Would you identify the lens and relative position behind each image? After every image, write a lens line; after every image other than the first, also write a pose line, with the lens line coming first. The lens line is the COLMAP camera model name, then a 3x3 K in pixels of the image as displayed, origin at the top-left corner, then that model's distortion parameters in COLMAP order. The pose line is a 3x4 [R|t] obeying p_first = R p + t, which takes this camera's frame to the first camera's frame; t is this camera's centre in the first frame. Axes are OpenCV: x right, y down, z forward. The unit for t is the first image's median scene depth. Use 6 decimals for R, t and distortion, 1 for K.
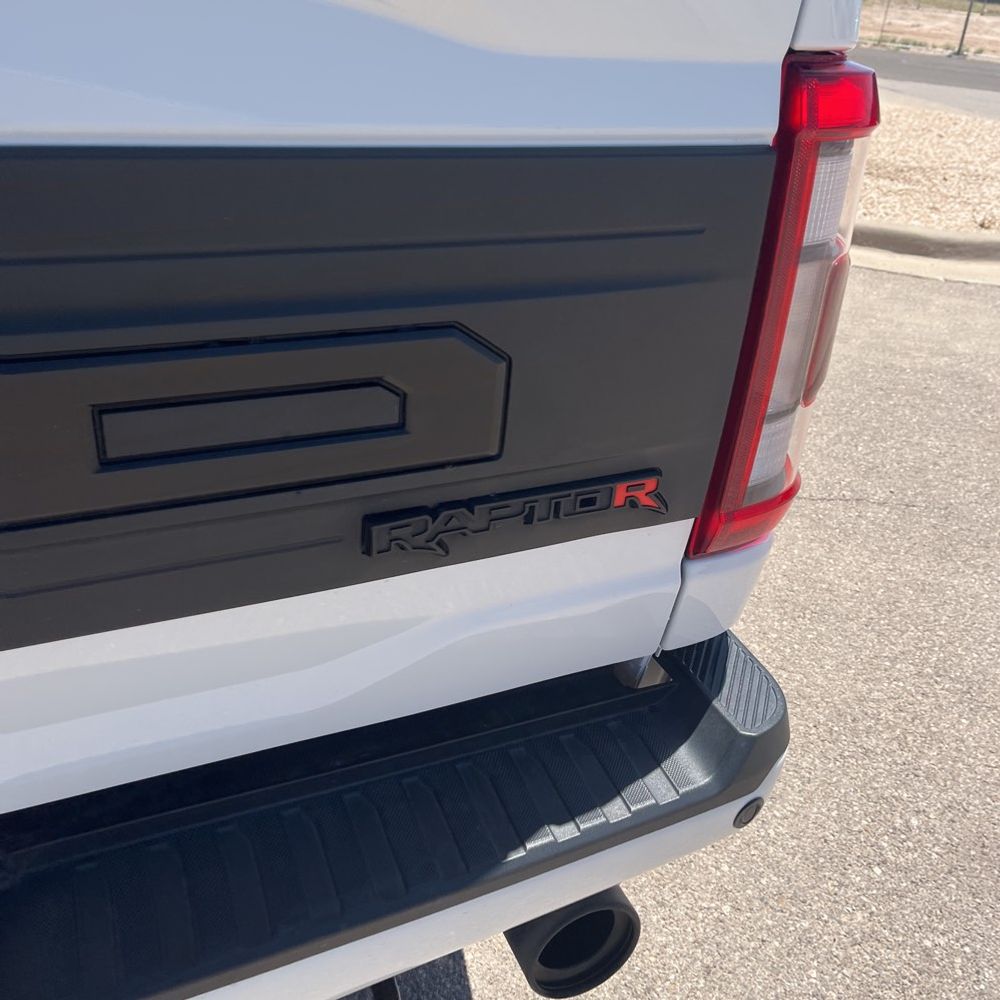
lens RADIAL K [[1030.9, 0, 496.3], [0, 1030.9, 499.1], [0, 0, 1]] dist [0.061936, -0.076560]
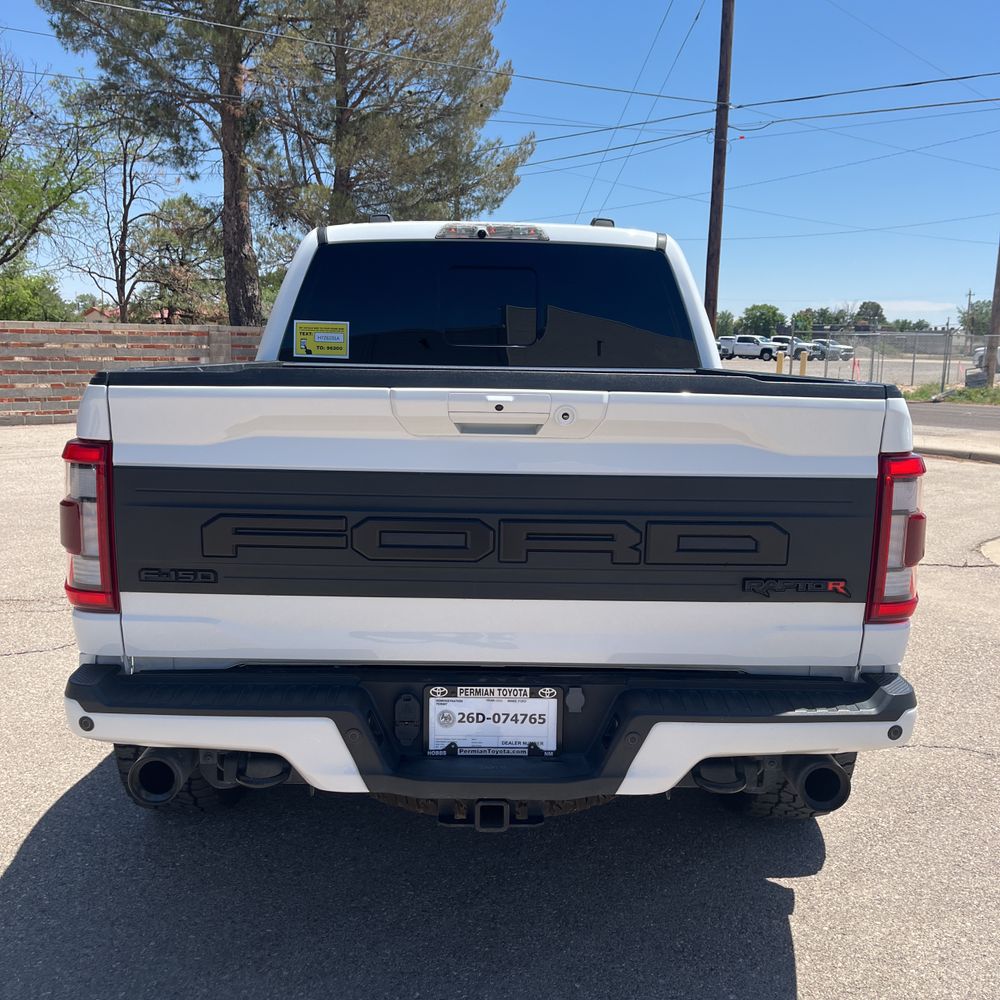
lens RADIAL K [[1030.9, 0, 496.3], [0, 1030.9, 499.1], [0, 0, 1]] dist [0.061936, -0.076560]
pose [[0.928661, 0.014731, -0.370638, 0.321695], [-0.135747, 0.943391, -0.302631, 0.782148], [0.345198, 0.331355, 0.878090, -2.030602]]
